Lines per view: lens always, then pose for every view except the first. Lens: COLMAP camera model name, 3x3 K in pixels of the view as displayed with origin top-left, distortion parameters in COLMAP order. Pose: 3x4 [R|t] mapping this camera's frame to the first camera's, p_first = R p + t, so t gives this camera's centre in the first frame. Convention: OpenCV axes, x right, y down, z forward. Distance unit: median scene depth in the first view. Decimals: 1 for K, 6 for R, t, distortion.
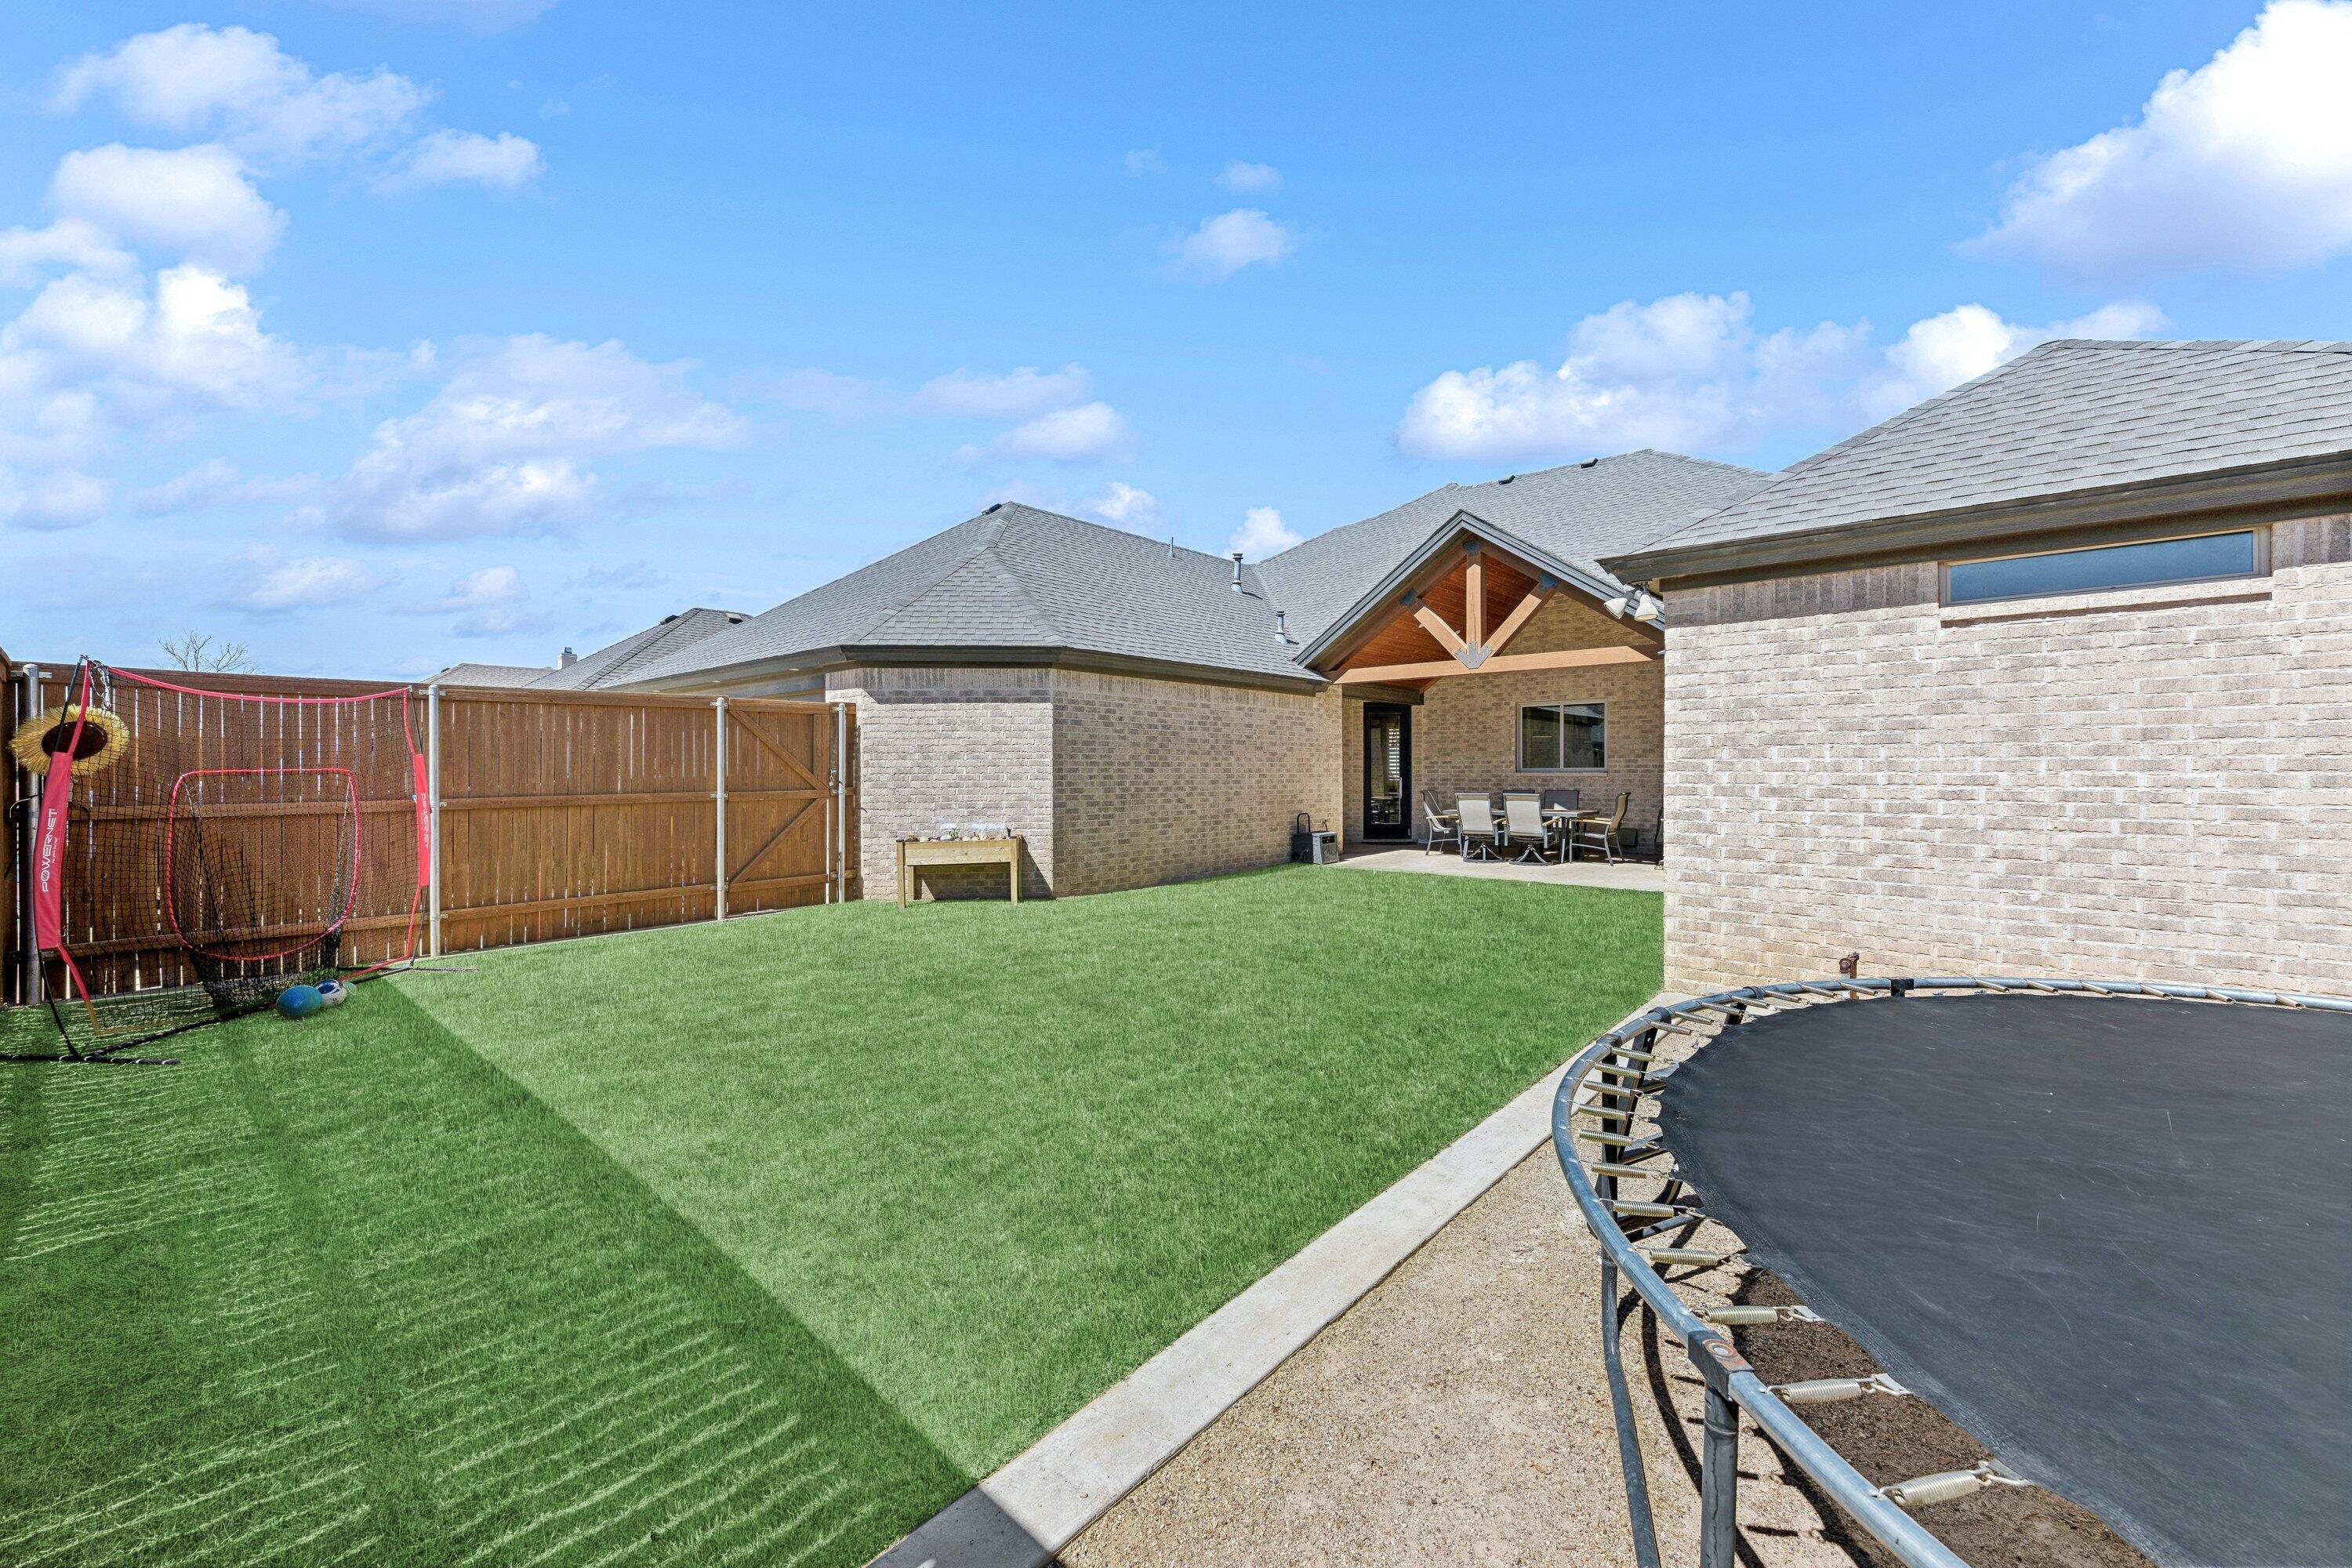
lens RADIAL K [[926.1, 0, 1180.7], [0, 926.1, 783.5], [0, 0, 1]] dist [-0.000208, 0.000016]
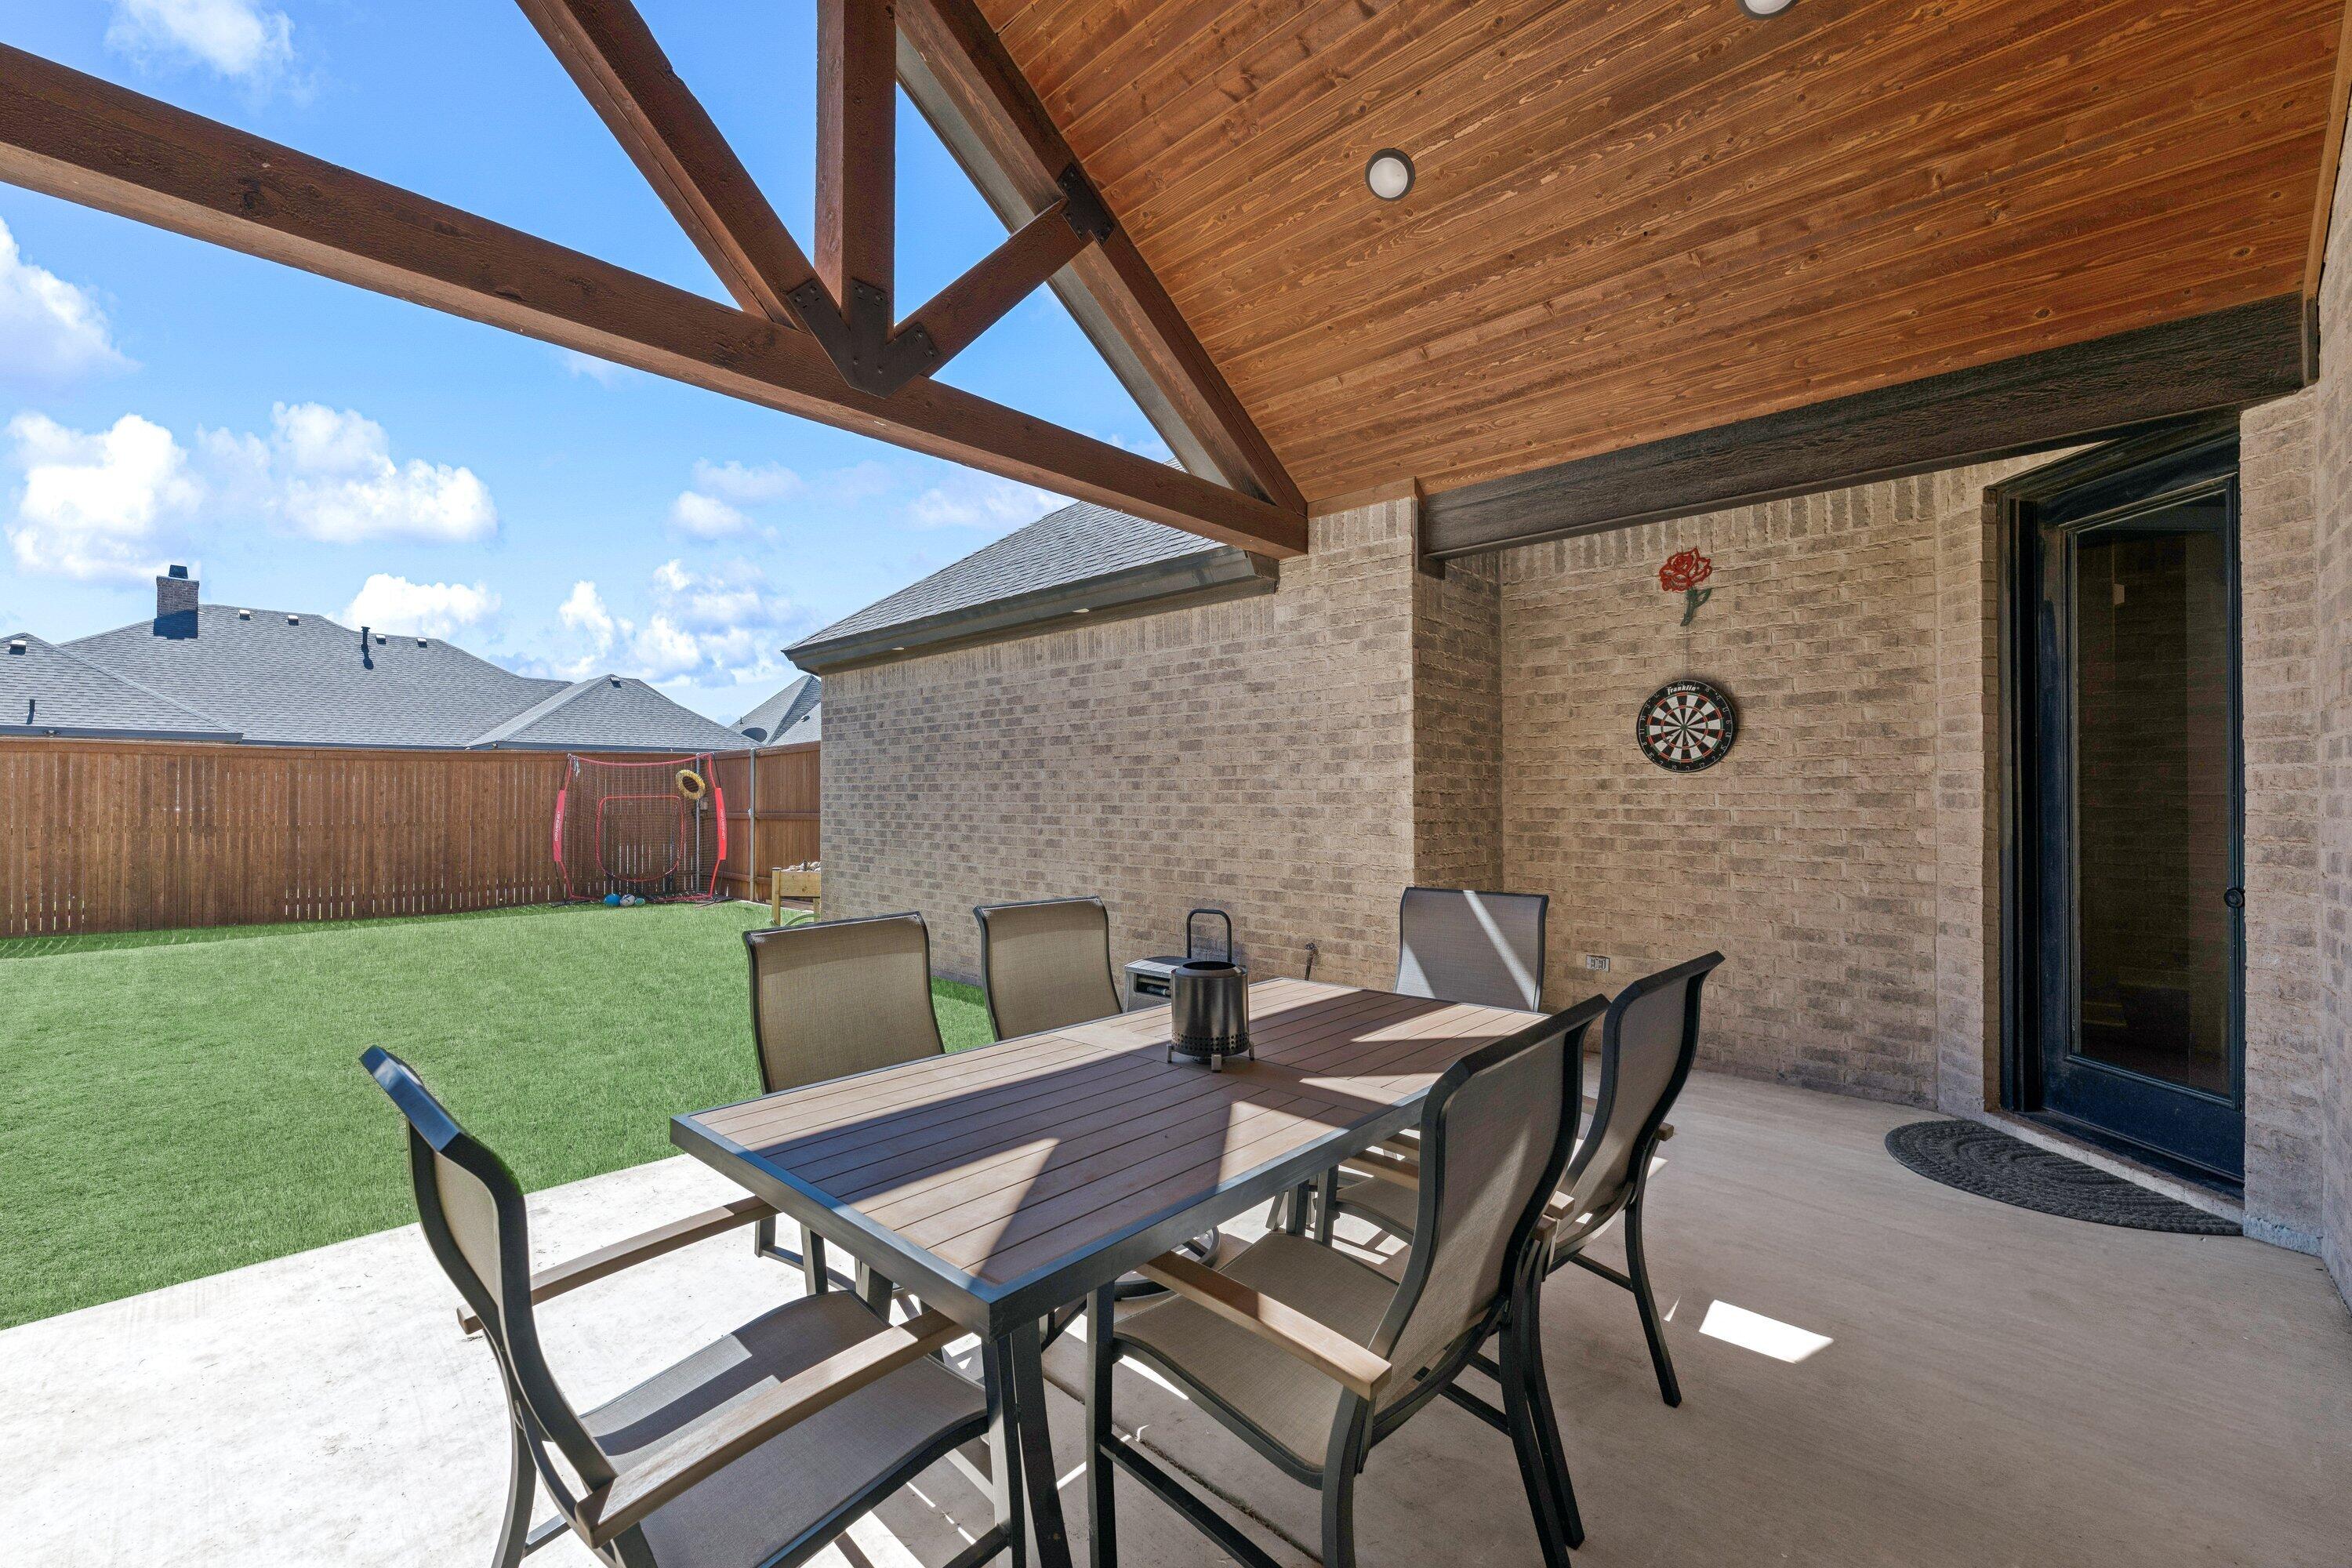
lens RADIAL K [[943.5, 0, 1176.0], [0, 943.5, 784.0], [0, 0, 1]] dist [0.000244, 0.000162]
pose [[-0.033762, -0.011683, -0.999362, 0.716285], [-0.013694, 0.999843, -0.011226, -0.020989], [0.999336, 0.013307, -0.033917, 1.371985]]
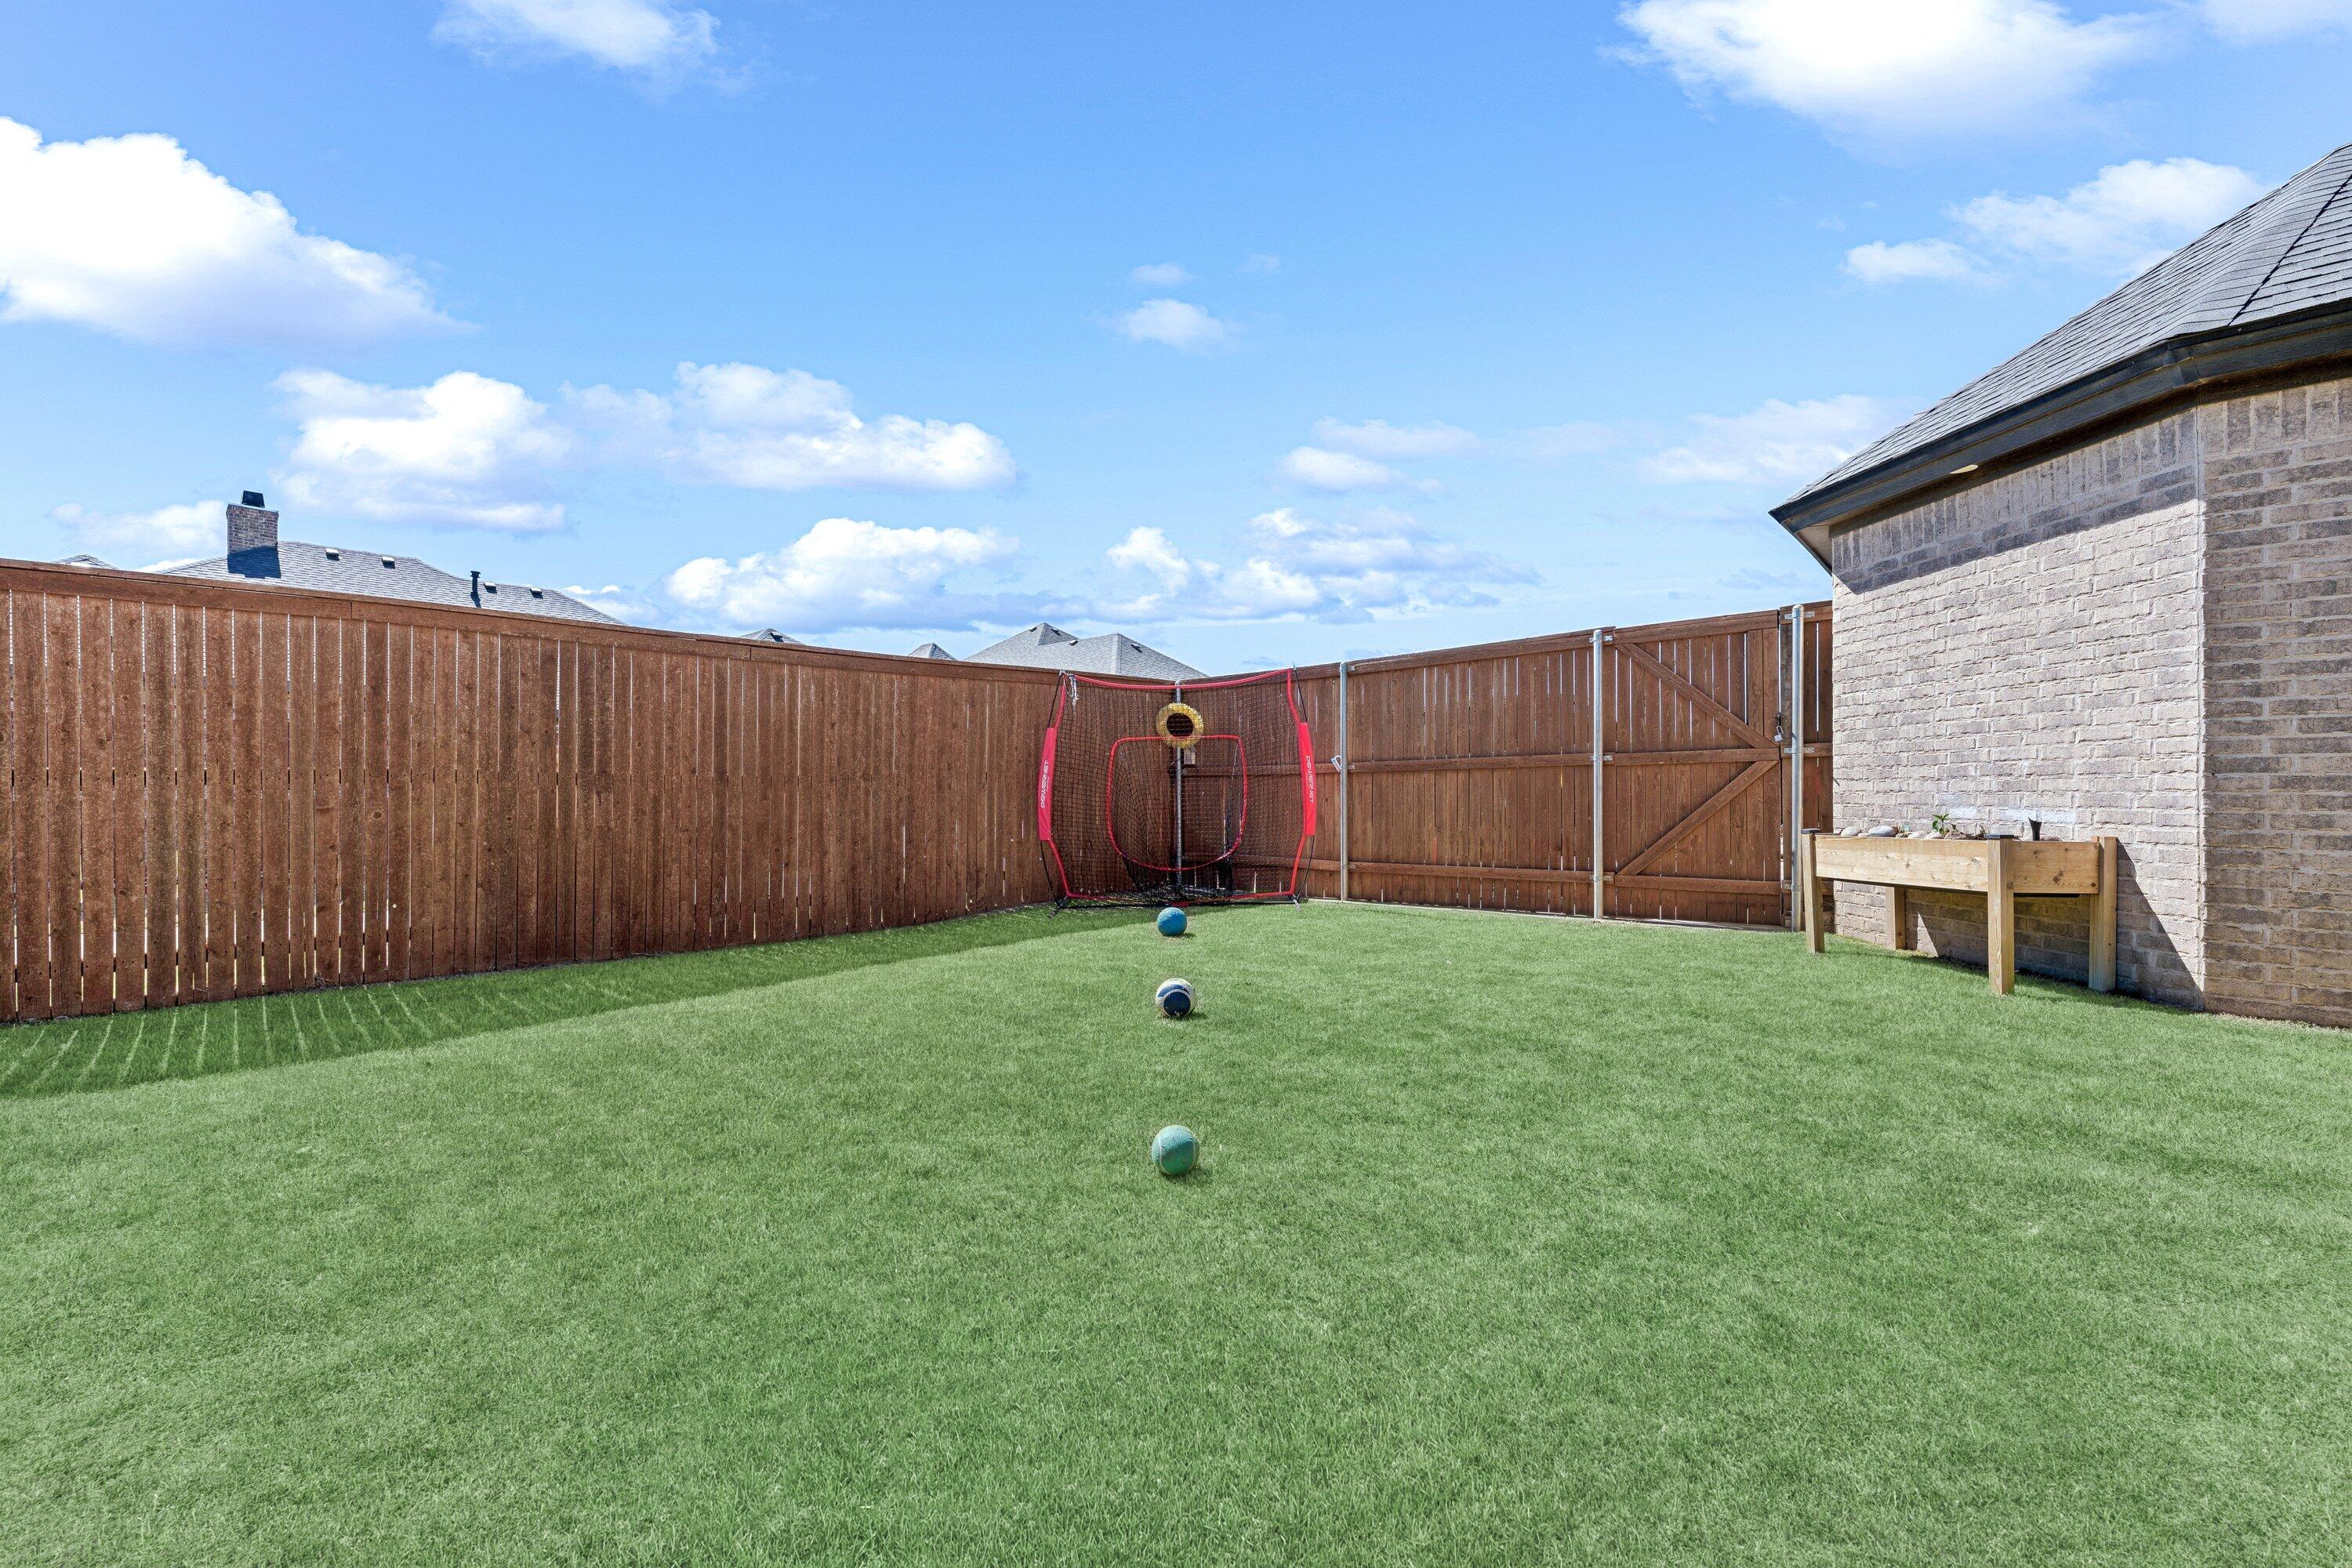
lens RADIAL K [[926.1, 0, 1180.7], [0, 926.1, 783.5], [0, 0, 1]] dist [-0.000208, 0.000016]
pose [[-0.010507, -0.002095, -0.999943, 0.248417], [-0.007730, 0.999968, -0.002013, 0.034964], [0.999915, 0.007709, -0.010522, 0.594226]]
